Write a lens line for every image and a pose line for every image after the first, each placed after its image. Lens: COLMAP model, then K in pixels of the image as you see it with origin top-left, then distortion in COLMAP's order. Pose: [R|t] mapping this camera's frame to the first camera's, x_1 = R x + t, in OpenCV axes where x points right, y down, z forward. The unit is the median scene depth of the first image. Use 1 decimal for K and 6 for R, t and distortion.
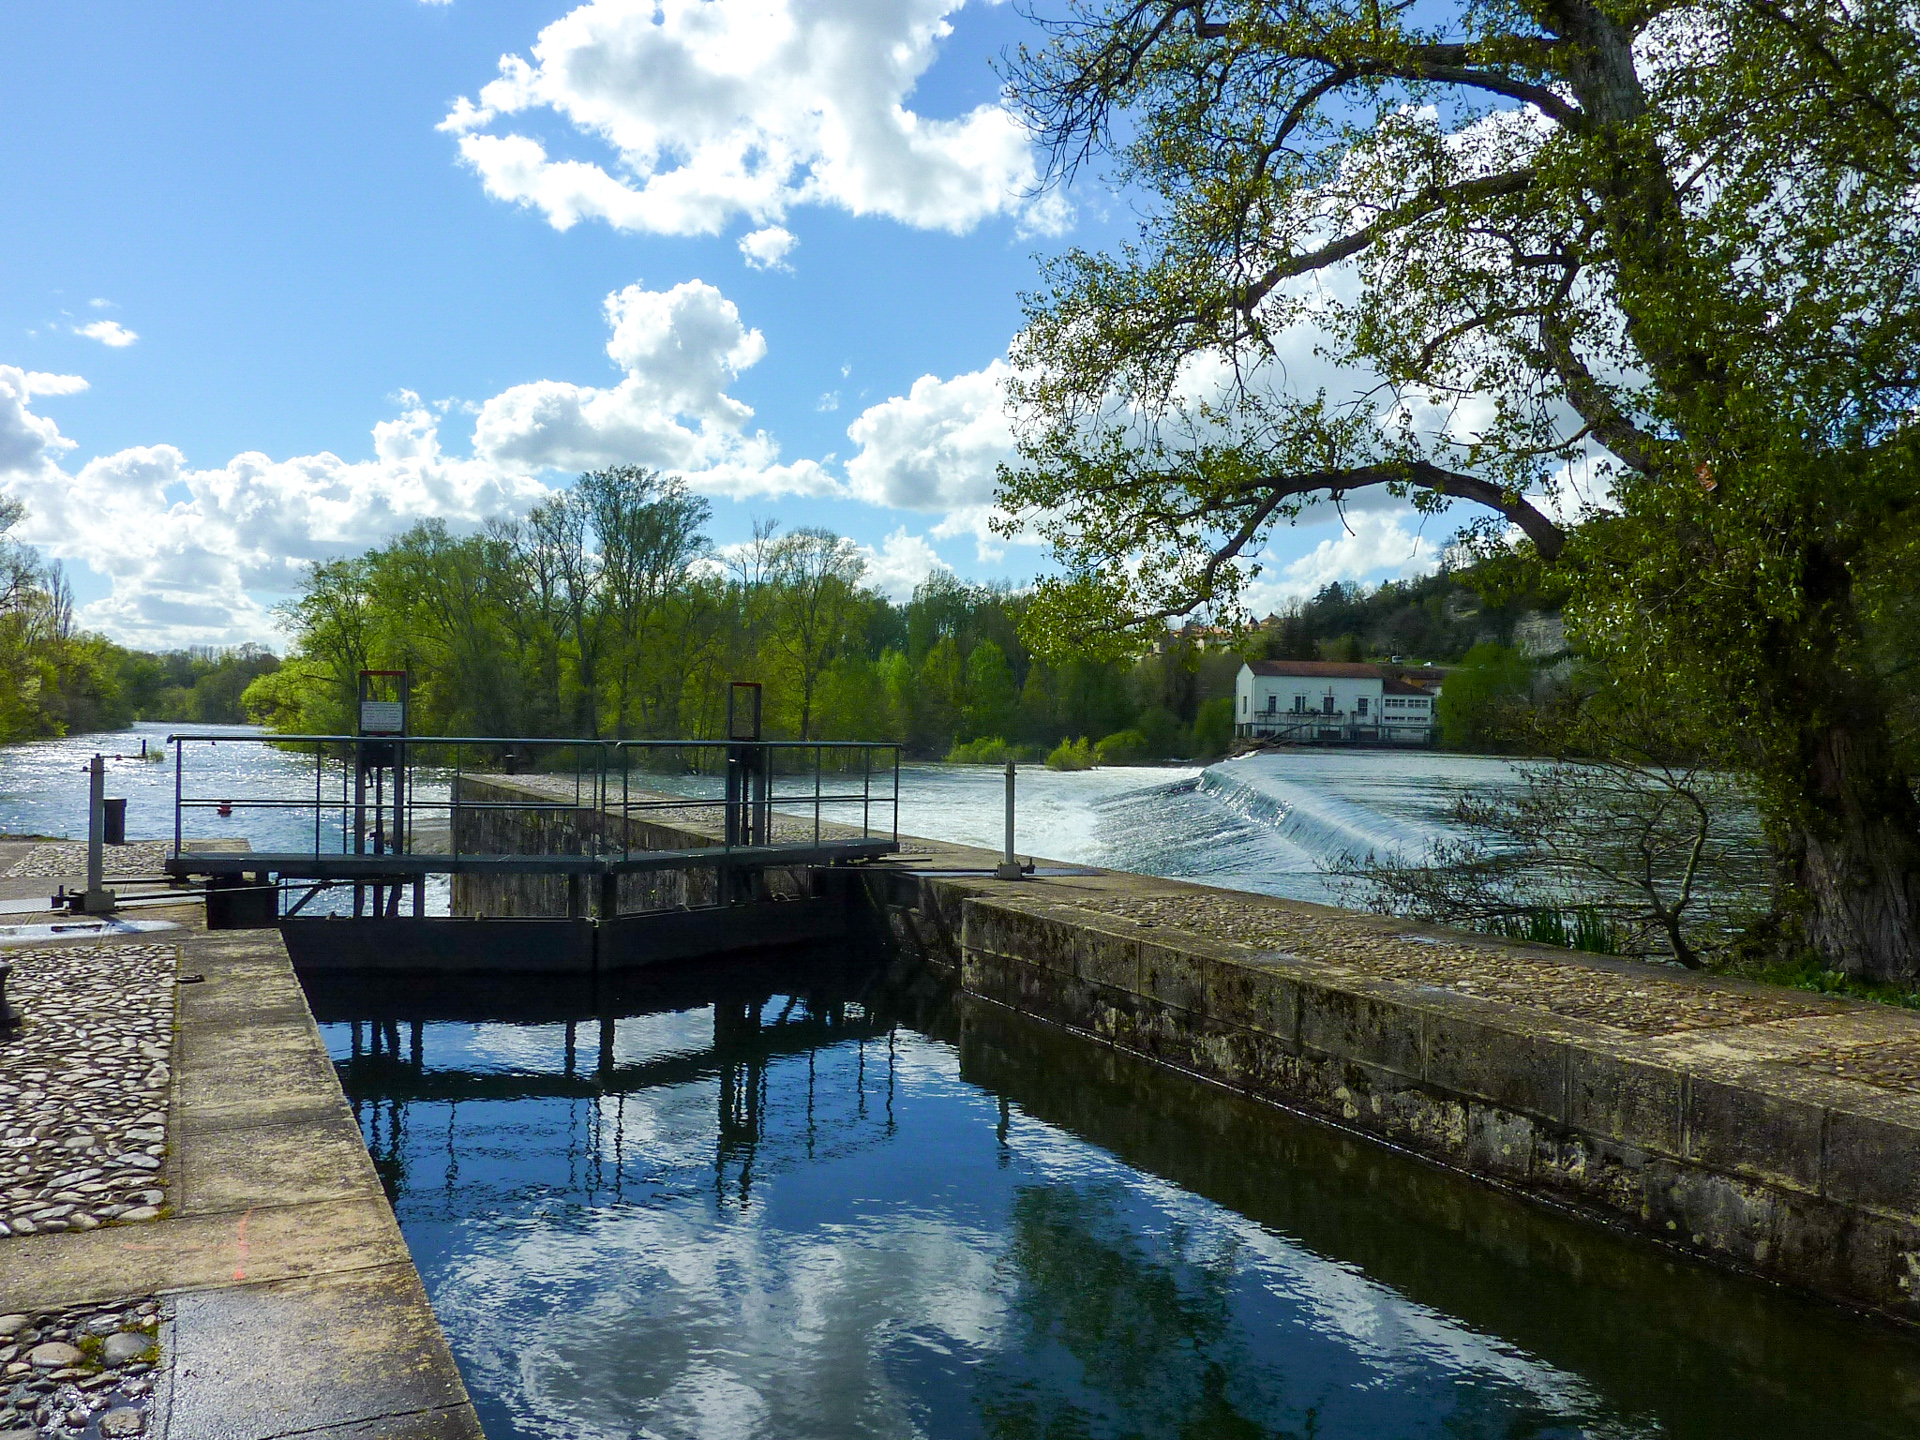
lens RADIAL K [[1479.5, 0, 960.0], [0, 1479.5, 720.0], [0, 0, 1]] dist [-0.039679, 0.003017]
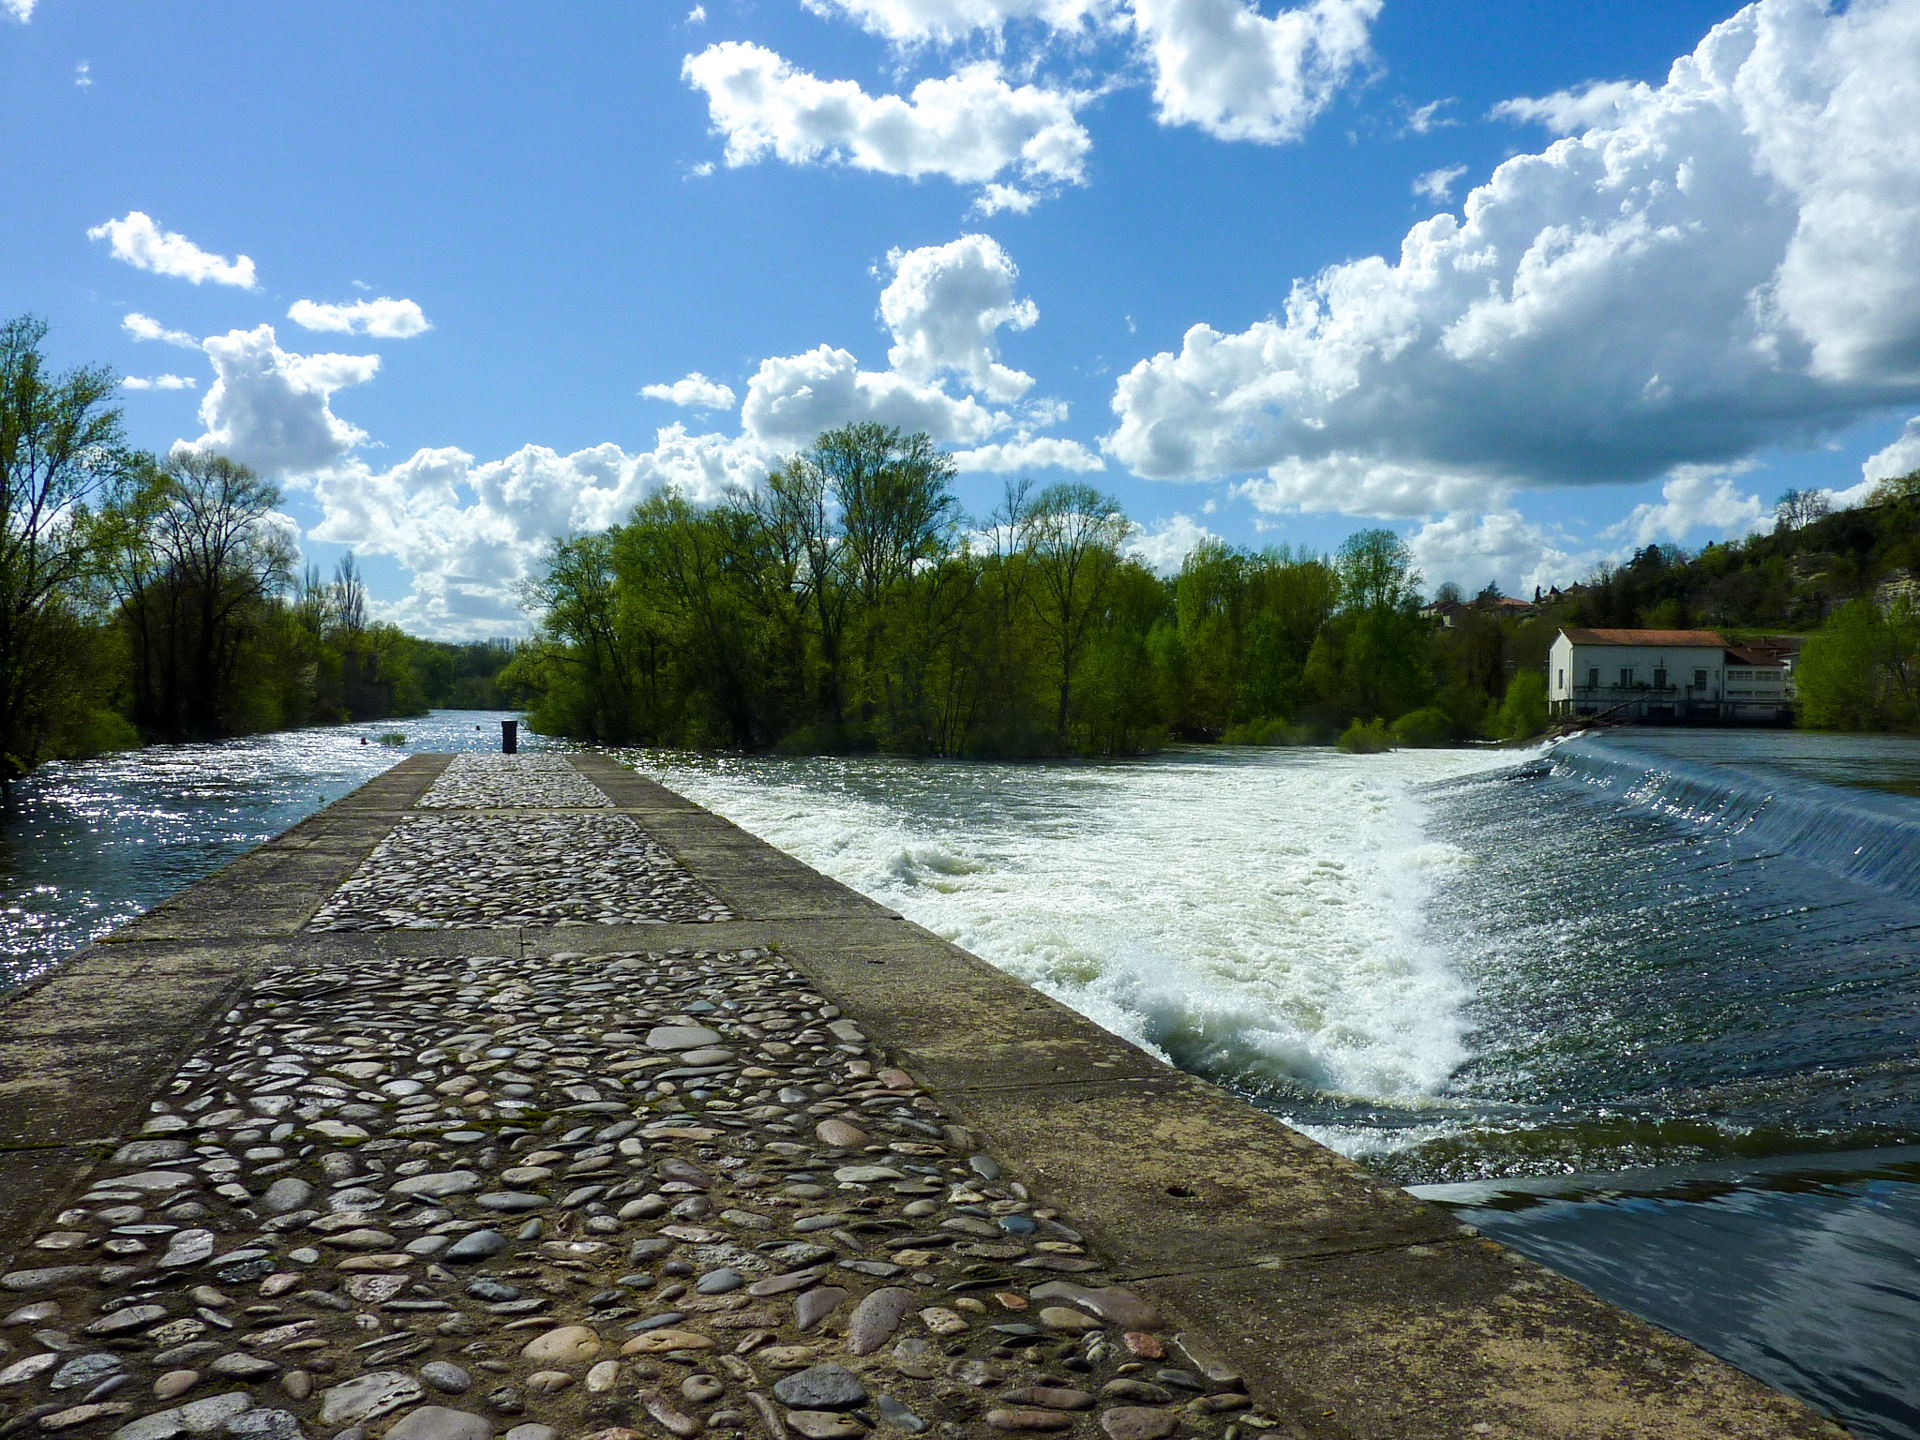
lens RADIAL K [[1397.3, 0, 954.1], [0, 1397.3, 694.8], [0, 0, 1]] dist [-0.040434, -0.001336]
pose [[0.981219, -0.009387, -0.192668, -0.004491], [0.007623, 0.999922, -0.009894, 0.004673], [0.192746, 0.008239, 0.981214, 0.109237]]
